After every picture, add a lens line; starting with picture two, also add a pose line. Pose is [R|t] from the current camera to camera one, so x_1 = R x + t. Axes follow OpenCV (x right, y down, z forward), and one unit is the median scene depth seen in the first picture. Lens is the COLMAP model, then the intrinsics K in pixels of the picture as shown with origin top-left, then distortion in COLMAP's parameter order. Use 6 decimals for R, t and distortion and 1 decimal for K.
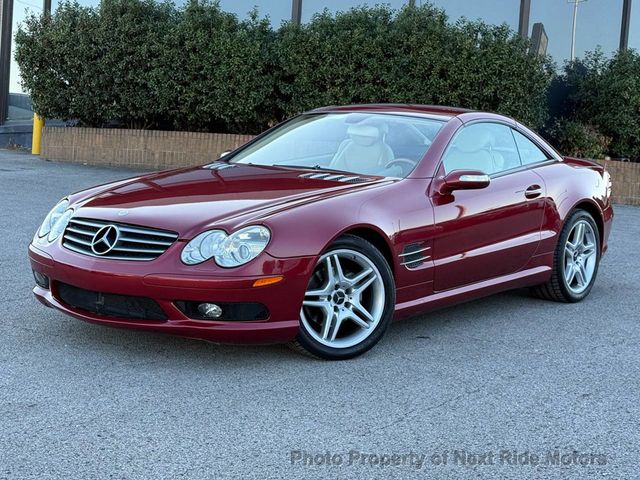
lens RADIAL K [[1209.6, 0, 284.0], [0, 1209.6, 240.9], [0, 0, 1]] dist [-0.002293, 0.172313]
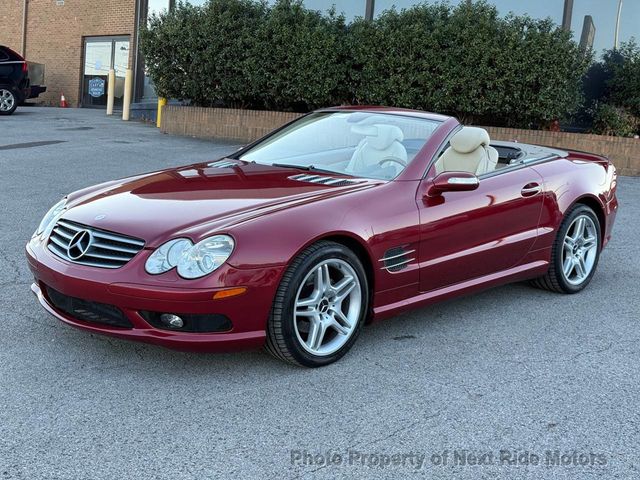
lens RADIAL K [[922.1, 0, 302.4], [0, 922.1, 238.6], [0, 0, 1]] dist [0.029881, 0.027811]
pose [[0.994637, 0.018863, -0.101694, 0.045068], [-0.012798, 0.998119, 0.059959, -0.021080], [0.102633, -0.058336, 0.993007, 0.095342]]
